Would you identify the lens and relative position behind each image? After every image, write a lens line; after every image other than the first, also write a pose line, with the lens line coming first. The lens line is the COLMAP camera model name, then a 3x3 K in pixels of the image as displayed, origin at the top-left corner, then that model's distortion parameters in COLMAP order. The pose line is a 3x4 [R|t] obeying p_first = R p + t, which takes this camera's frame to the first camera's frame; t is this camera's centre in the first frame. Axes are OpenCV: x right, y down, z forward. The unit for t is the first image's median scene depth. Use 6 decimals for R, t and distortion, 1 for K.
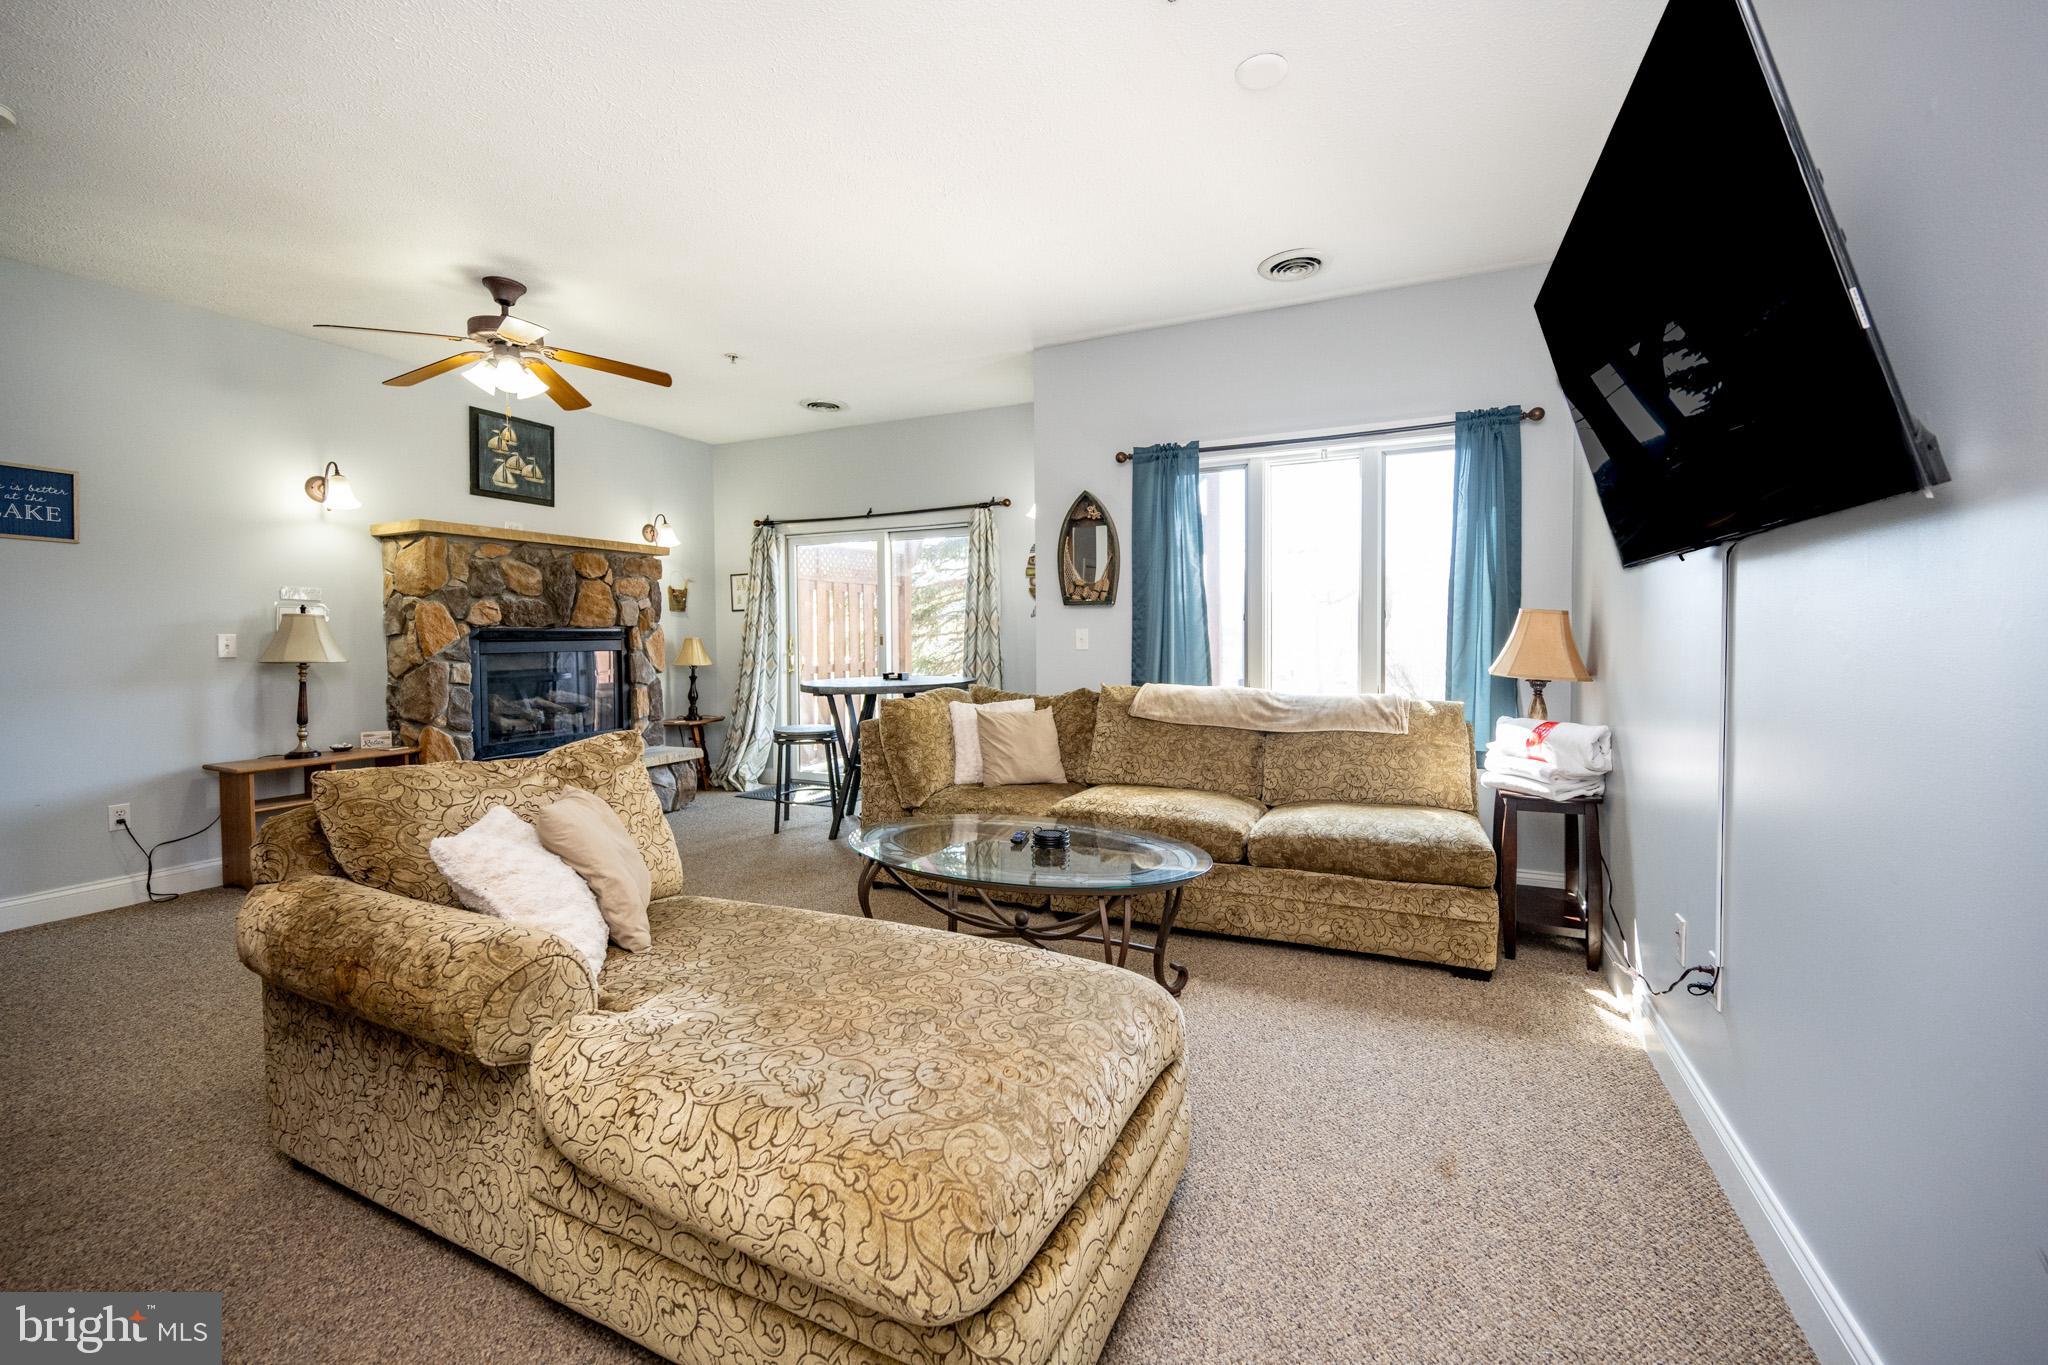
lens RADIAL K [[831.9, 0, 1023.7], [0, 831.9, 672.6], [0, 0, 1]] dist [-0.000252, 0.000354]
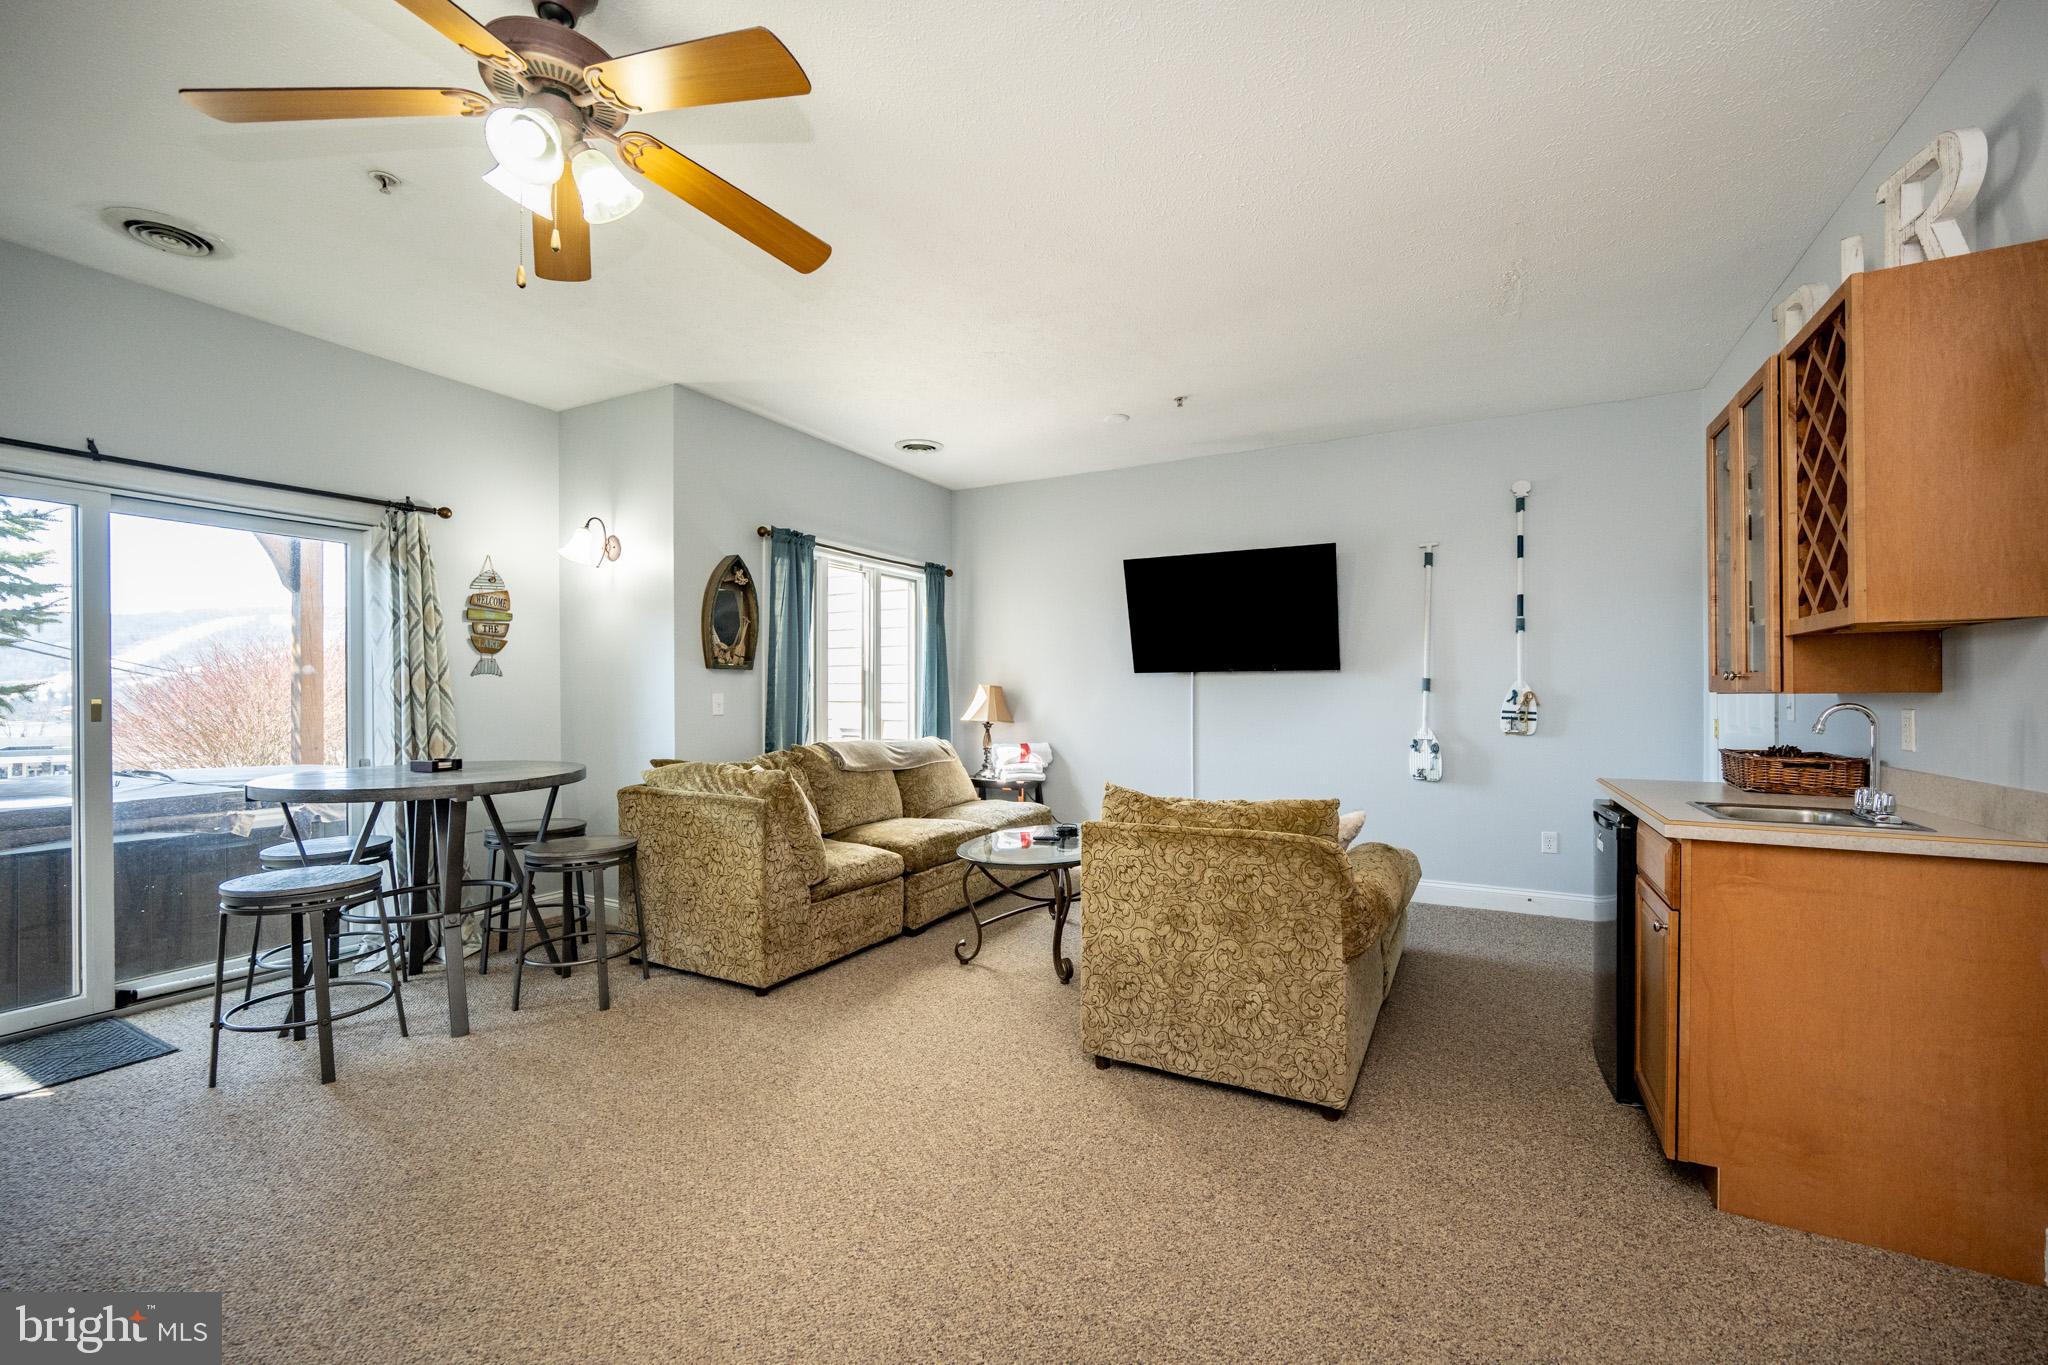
lens RADIAL K [[835.9, 0, 1037.8], [0, 835.9, 696.3], [0, 0, 1]] dist [-0.000694, -0.000233]
pose [[0.039284, 0.003939, 0.999220, -0.788489], [0.046151, 0.998918, -0.005753, -0.023556], [-0.998162, 0.046341, 0.039060, 0.527767]]
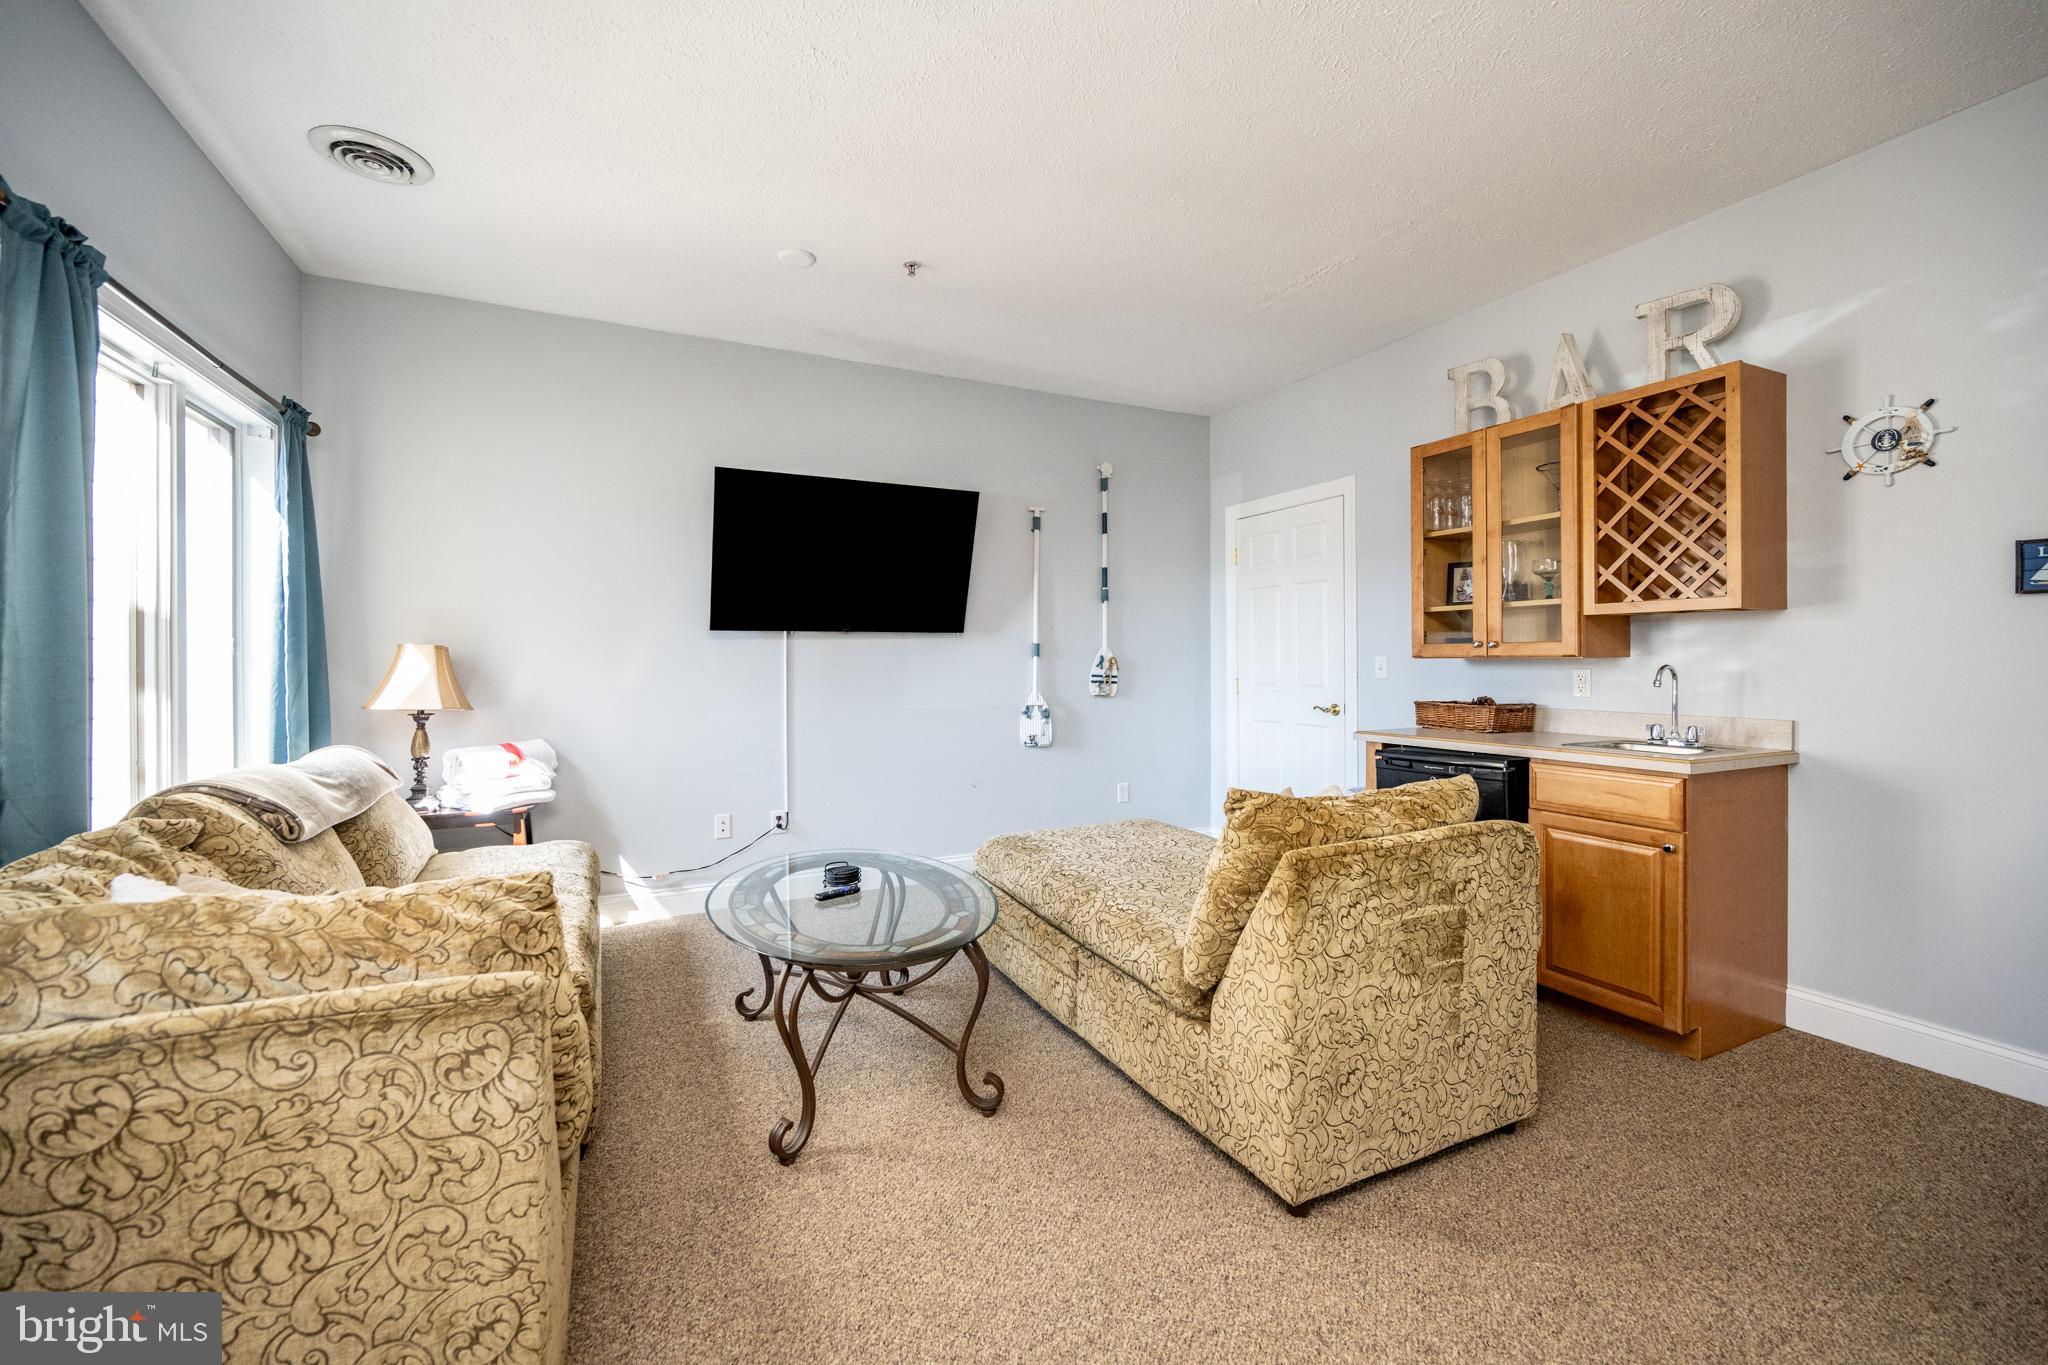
lens RADIAL K [[819.2, 0, 1007.4], [0, 819.2, 659.7], [0, 0, 1]] dist [0.000181, -0.000193]
pose [[-0.782335, 0.007231, 0.622816, -0.379064], [0.035644, 0.998814, 0.033177, -0.042231], [-0.621837, 0.048156, -0.781665, 0.858850]]
